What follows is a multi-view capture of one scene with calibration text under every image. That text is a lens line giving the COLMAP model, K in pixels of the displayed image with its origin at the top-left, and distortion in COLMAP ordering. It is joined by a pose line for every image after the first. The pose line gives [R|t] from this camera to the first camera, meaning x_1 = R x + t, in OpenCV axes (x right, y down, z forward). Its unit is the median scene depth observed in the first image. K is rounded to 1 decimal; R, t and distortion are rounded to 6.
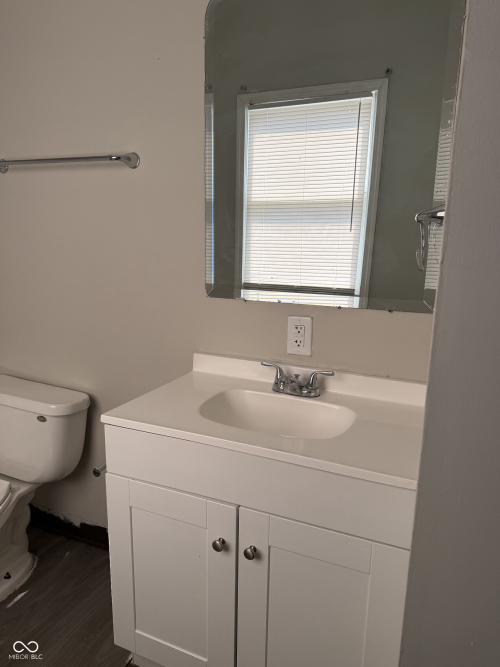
lens RADIAL K [[465.8, 0, 250.0], [0, 465.8, 333.1], [0, 0, 1]] dist [0.007774, -0.020210]
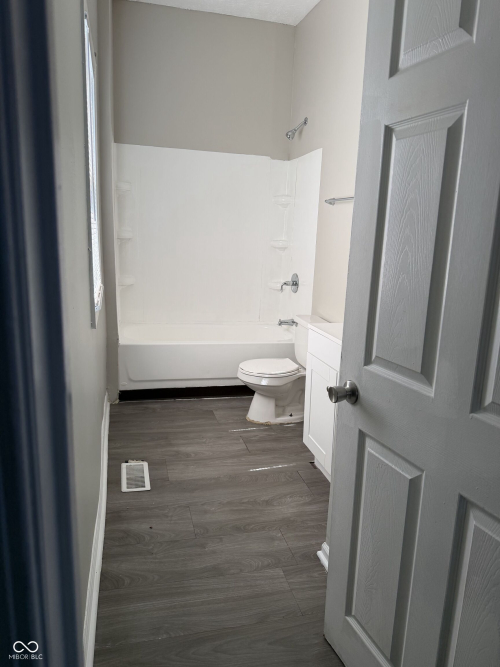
lens RADIAL K [[465.8, 0, 249.6], [0, 465.8, 334.1], [0, 0, 1]] dist [0.007774, -0.020210]
pose [[0.612523, 0.162897, -0.773486, 0.850245], [-0.167362, 0.983076, 0.074504, 0.078265], [0.772532, 0.083817, 0.629420, -0.397518]]
